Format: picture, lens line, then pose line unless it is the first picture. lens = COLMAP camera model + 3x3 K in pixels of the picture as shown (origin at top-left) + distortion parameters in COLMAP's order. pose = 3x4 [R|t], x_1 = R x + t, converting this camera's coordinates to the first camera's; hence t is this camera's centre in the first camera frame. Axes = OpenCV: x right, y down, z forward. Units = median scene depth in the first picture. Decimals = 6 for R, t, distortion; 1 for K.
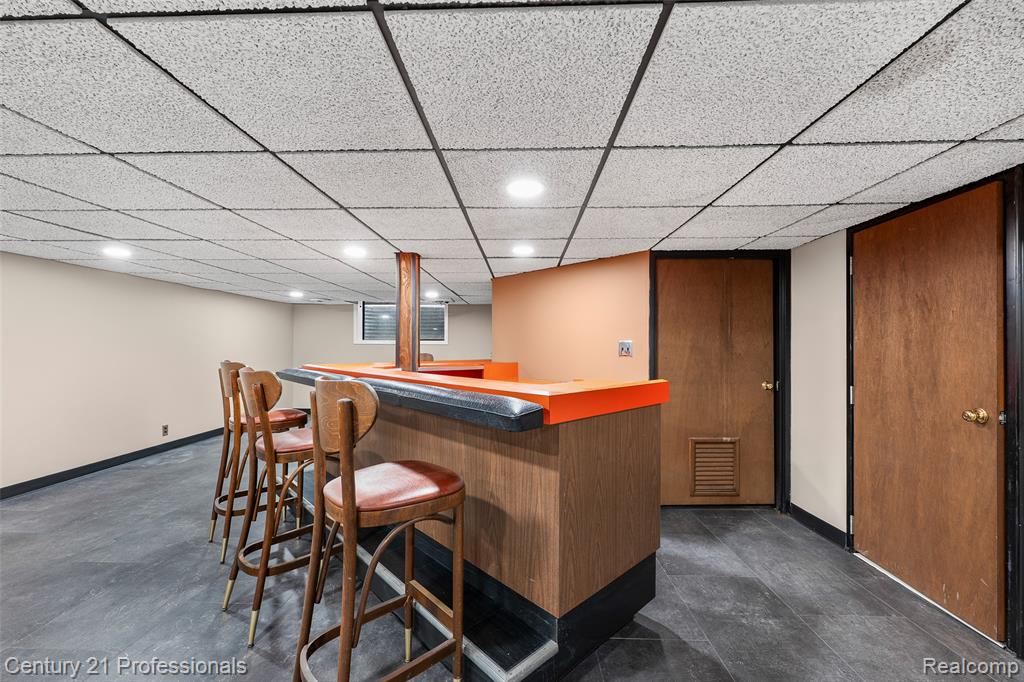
lens RADIAL K [[415.5, 0, 513.7], [0, 415.5, 346.1], [0, 0, 1]] dist [0.003057, 0.000221]
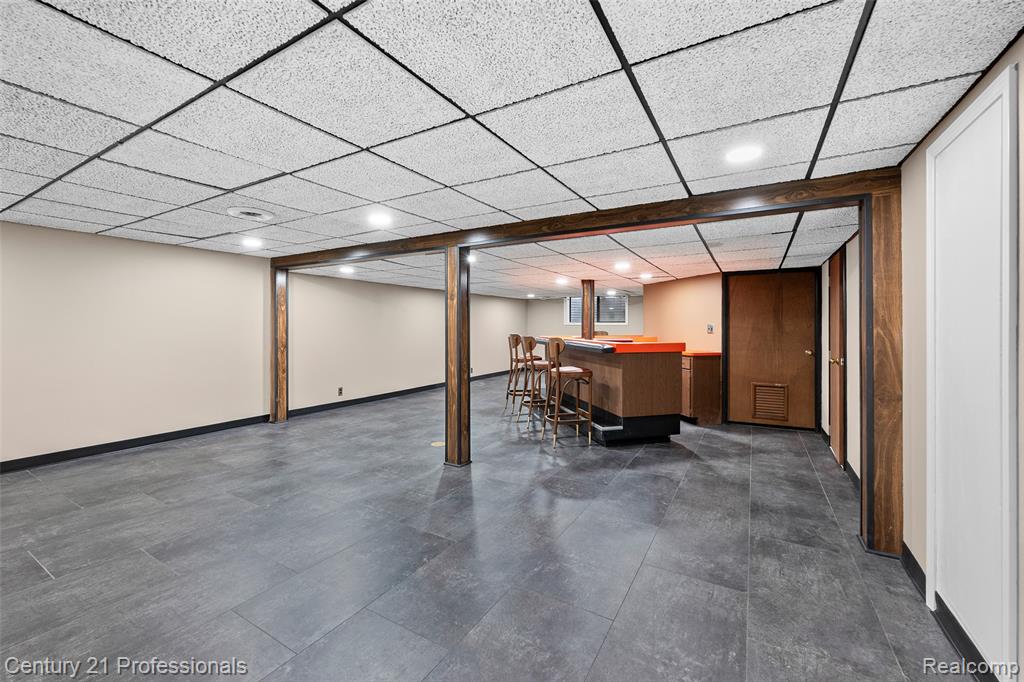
lens RADIAL K [[415.5, 0, 507.9], [0, 415.5, 325.1], [0, 0, 1]] dist [0.003057, 0.000221]
pose [[0.872627, -0.002060, -0.488383, 0.385942], [0.002039, 0.999998, -0.000574, -0.009527], [0.488383, -0.000494, 0.872629, -0.921038]]
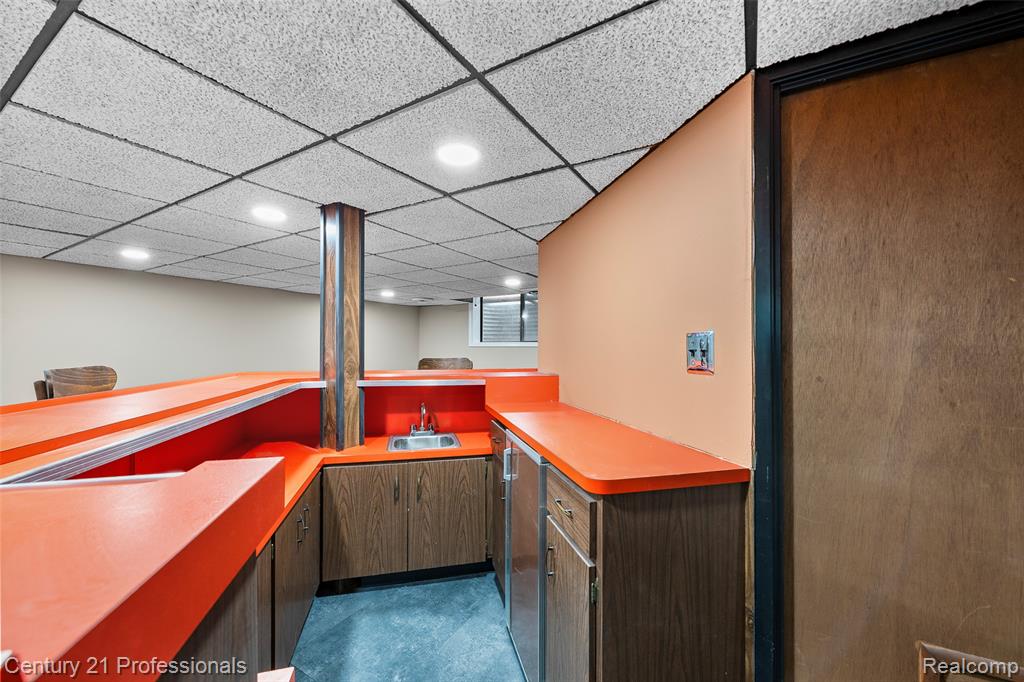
lens RADIAL K [[415.5, 0, 520.3], [0, 415.5, 346.6], [0, 0, 1]] dist [0.003057, 0.000221]
pose [[0.866267, -0.005229, -0.499555, 0.323924], [-0.000074, 0.999944, -0.010595, 0.005619], [0.499582, 0.009215, 0.866218, 0.584235]]
